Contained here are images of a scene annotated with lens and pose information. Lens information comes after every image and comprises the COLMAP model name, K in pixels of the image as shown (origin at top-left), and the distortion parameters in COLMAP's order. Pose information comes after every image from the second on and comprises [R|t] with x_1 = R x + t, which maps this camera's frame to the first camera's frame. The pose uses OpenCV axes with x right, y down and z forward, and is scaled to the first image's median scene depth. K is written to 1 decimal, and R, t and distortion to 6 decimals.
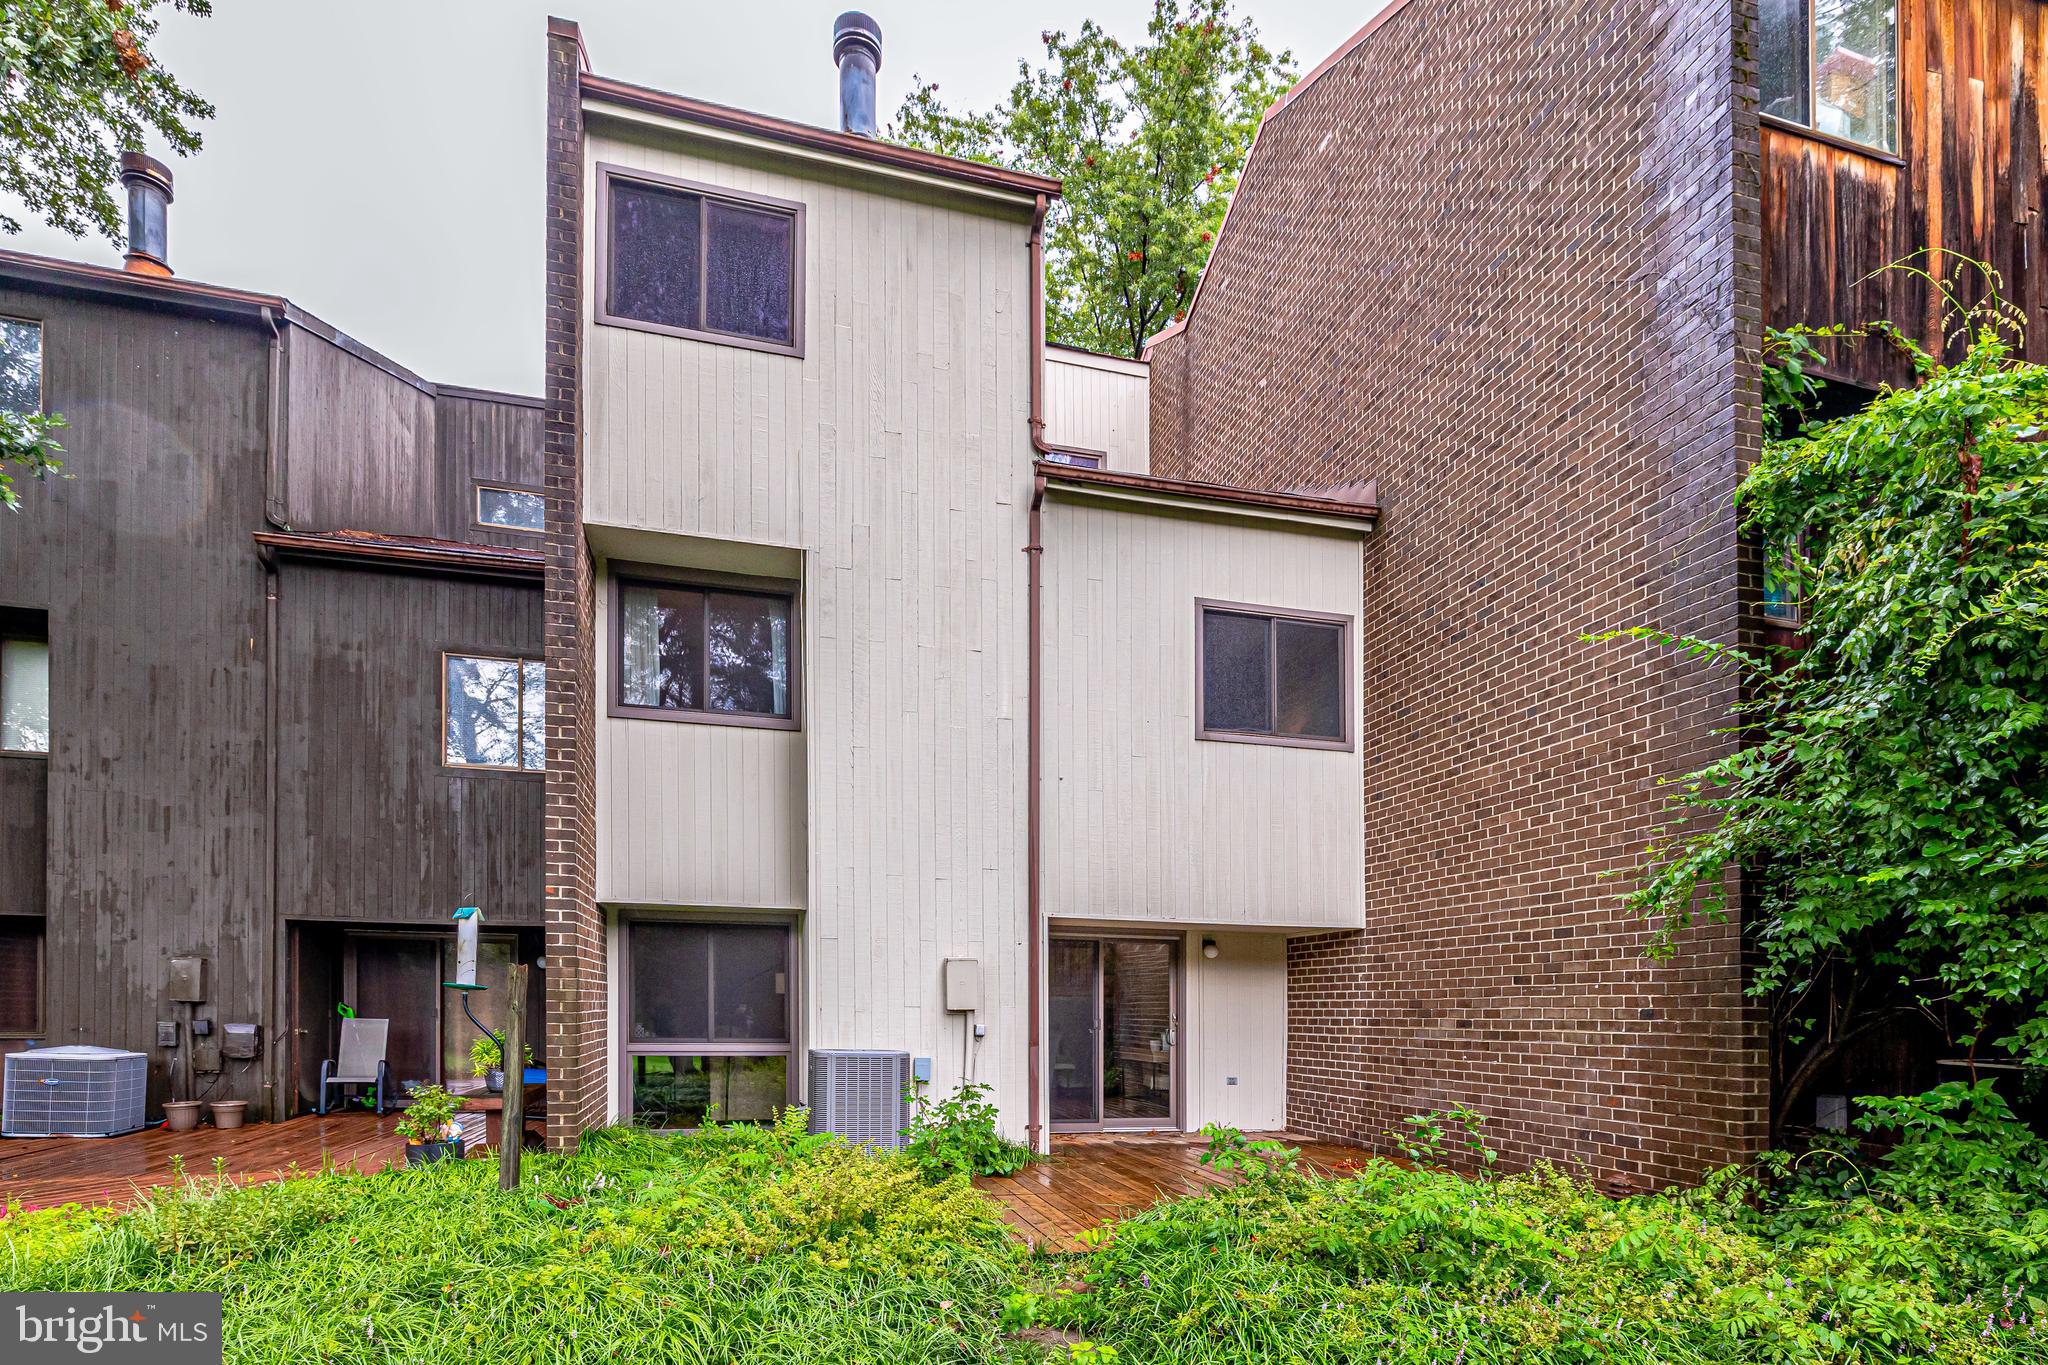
lens RADIAL K [[889.4, 0, 1024.0], [0, 889.4, 682.5], [0, 0, 1]] dist [0.001280, 0.000015]
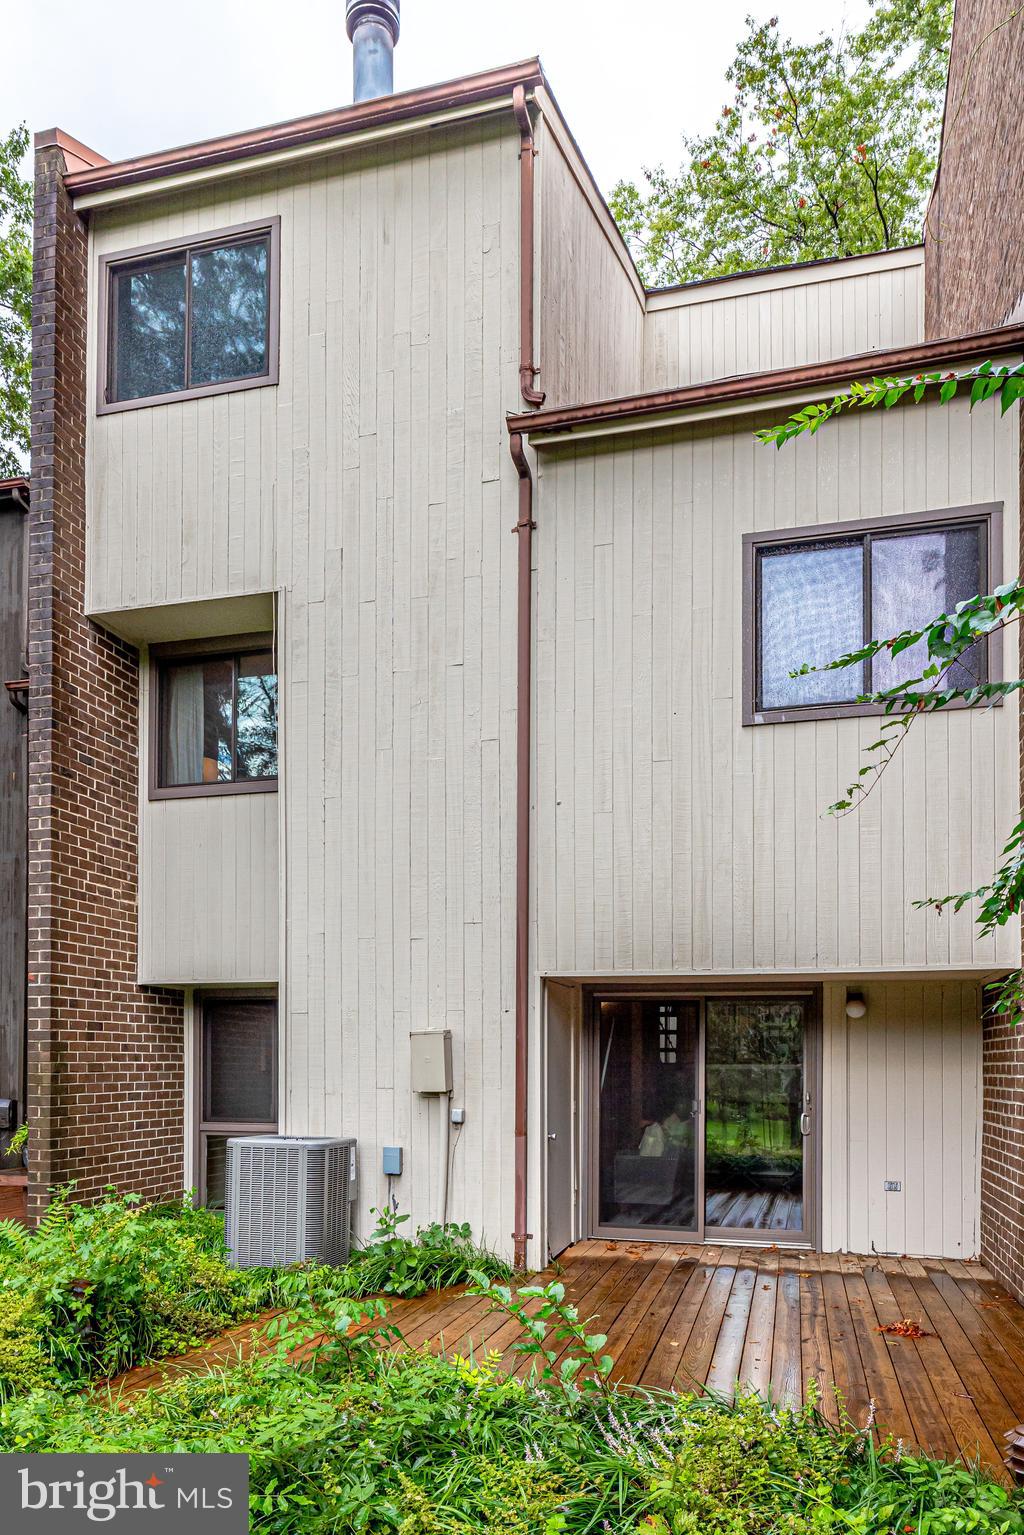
lens RADIAL K [[965.0, 0, 512.0], [0, 965.0, 767.5], [0, 0, 1]] dist [0.001719, -0.000416]
pose [[0.885411, -0.145364, -0.441493, 0.366808], [0.164774, 0.986315, 0.005704, 0.060788], [0.434622, -0.077797, 0.897246, 0.198820]]
